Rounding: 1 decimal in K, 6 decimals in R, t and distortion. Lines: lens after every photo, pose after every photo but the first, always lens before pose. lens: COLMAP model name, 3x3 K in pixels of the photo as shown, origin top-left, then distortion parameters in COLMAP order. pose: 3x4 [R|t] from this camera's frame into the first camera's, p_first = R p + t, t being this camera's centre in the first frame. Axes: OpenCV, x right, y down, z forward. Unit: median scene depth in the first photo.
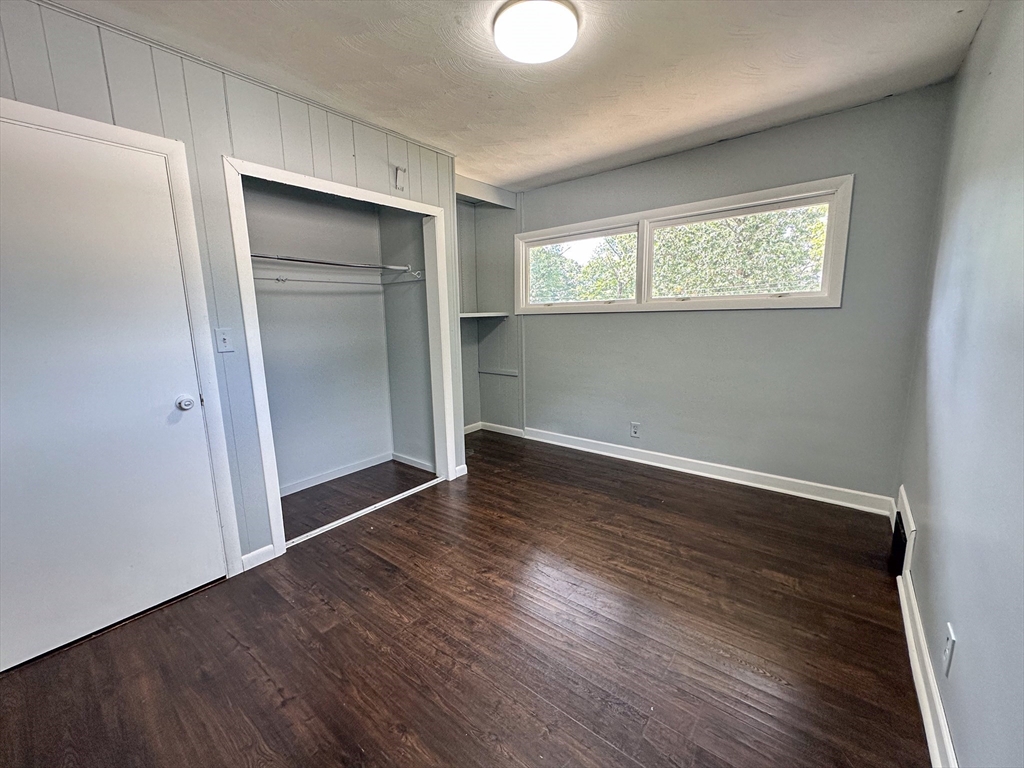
lens RADIAL K [[407.0, 0, 509.5], [0, 407.0, 383.4], [0, 0, 1]] dist [-0.006930, 0.000948]
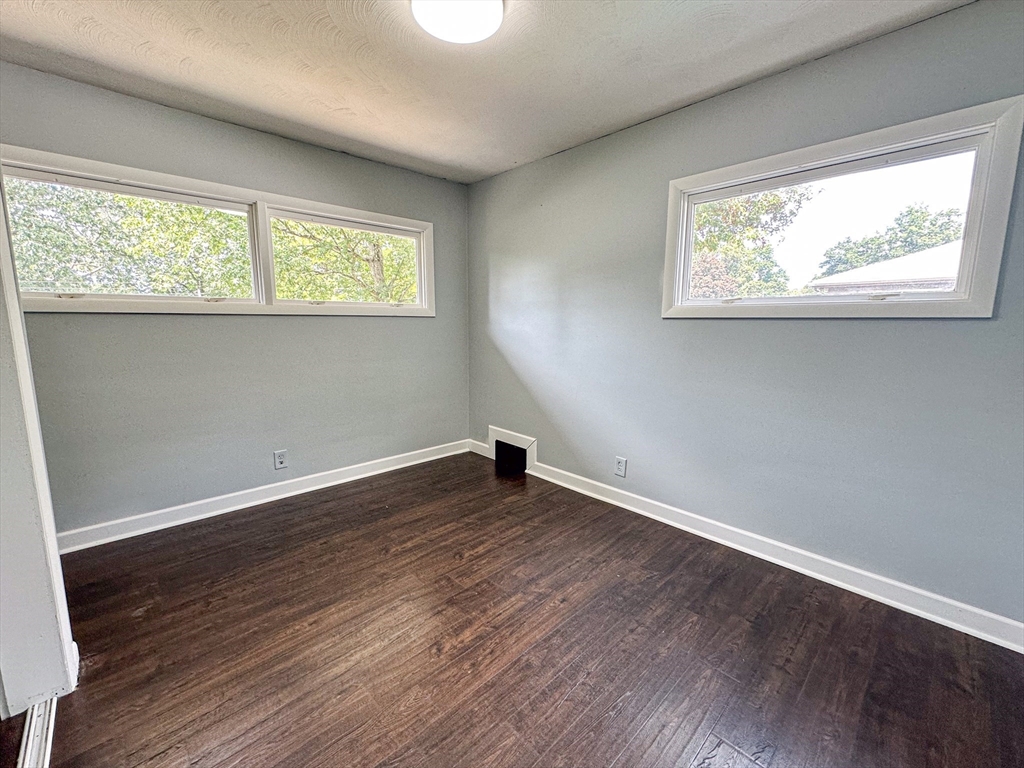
lens RADIAL K [[425.2, 0, 516.5], [0, 425.2, 381.2], [0, 0, 1]] dist [-0.000131, 0.000064]
pose [[0.130097, -0.120895, 0.984103, -0.557468], [0.152275, 0.983200, 0.100654, -0.066510], [-0.979738, 0.136759, 0.146320, 0.486722]]
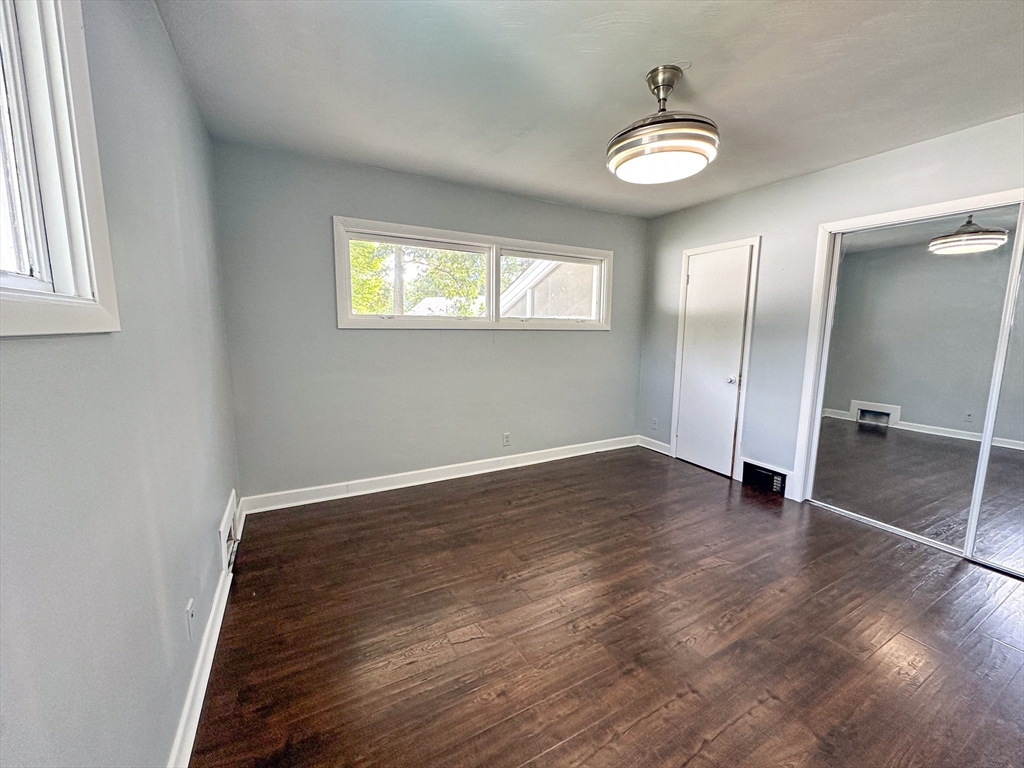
lens RADIAL K [[407.0, 0, 502.3], [0, 407.0, 384.6], [0, 0, 1]] dist [-0.006930, 0.000948]
pose [[0.390893, -0.099411, 0.915052, -0.962556], [0.146057, 0.988253, 0.044971, -0.112552], [-0.908774, 0.116071, 0.400821, 0.812383]]
